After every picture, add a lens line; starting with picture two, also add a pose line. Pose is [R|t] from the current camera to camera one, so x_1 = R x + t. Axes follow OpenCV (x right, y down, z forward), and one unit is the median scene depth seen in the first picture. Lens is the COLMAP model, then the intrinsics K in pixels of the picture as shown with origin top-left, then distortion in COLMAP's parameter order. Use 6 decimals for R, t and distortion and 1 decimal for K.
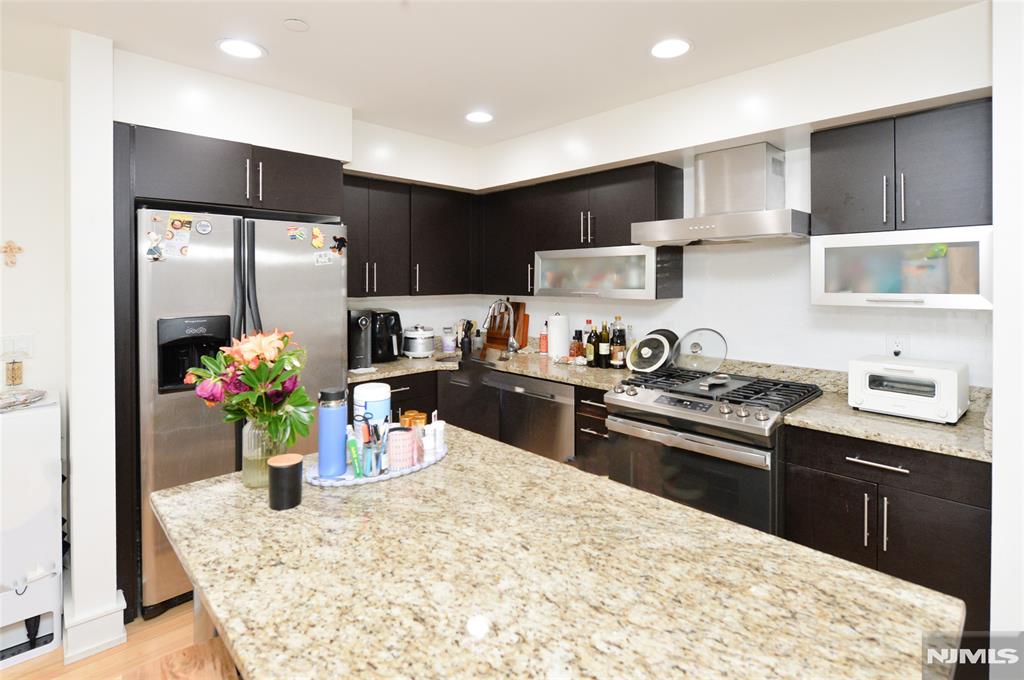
lens RADIAL K [[501.7, 0, 510.0], [0, 501.7, 280.2], [0, 0, 1]] dist [-0.008647, 0.000165]
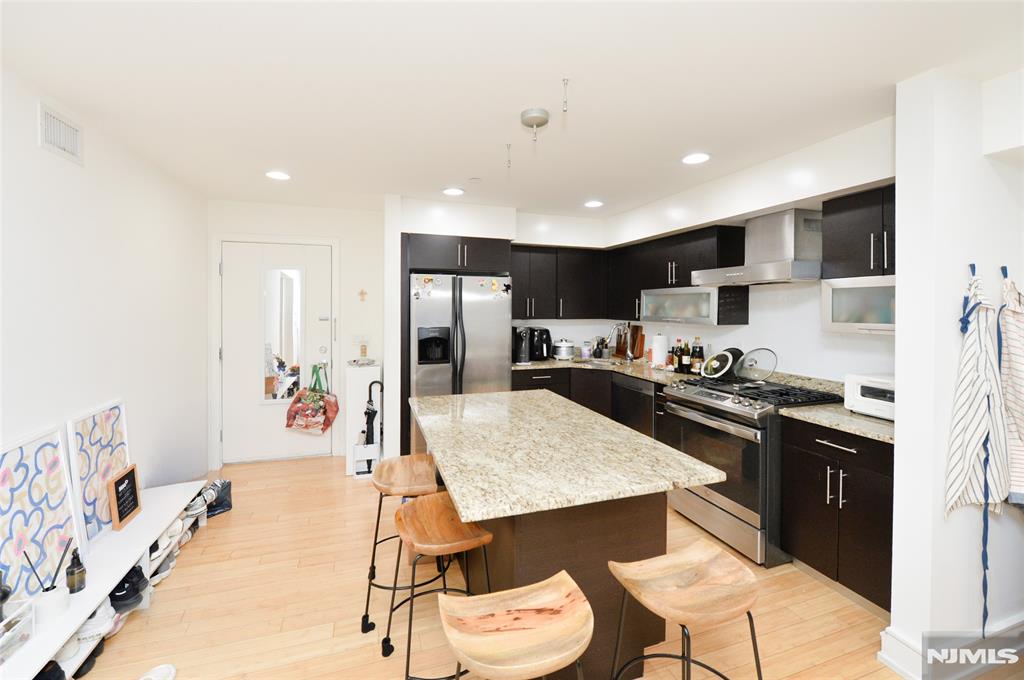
lens RADIAL K [[425.1, 0, 511.9], [0, 425.1, 309.7], [0, 0, 1]] dist [-0.002863, -0.000020]
pose [[0.906286, 0.010258, -0.422542, 0.274072], [-0.008499, 0.999946, 0.006045, -0.006454], [0.422581, -0.001888, 0.906323, -0.300713]]
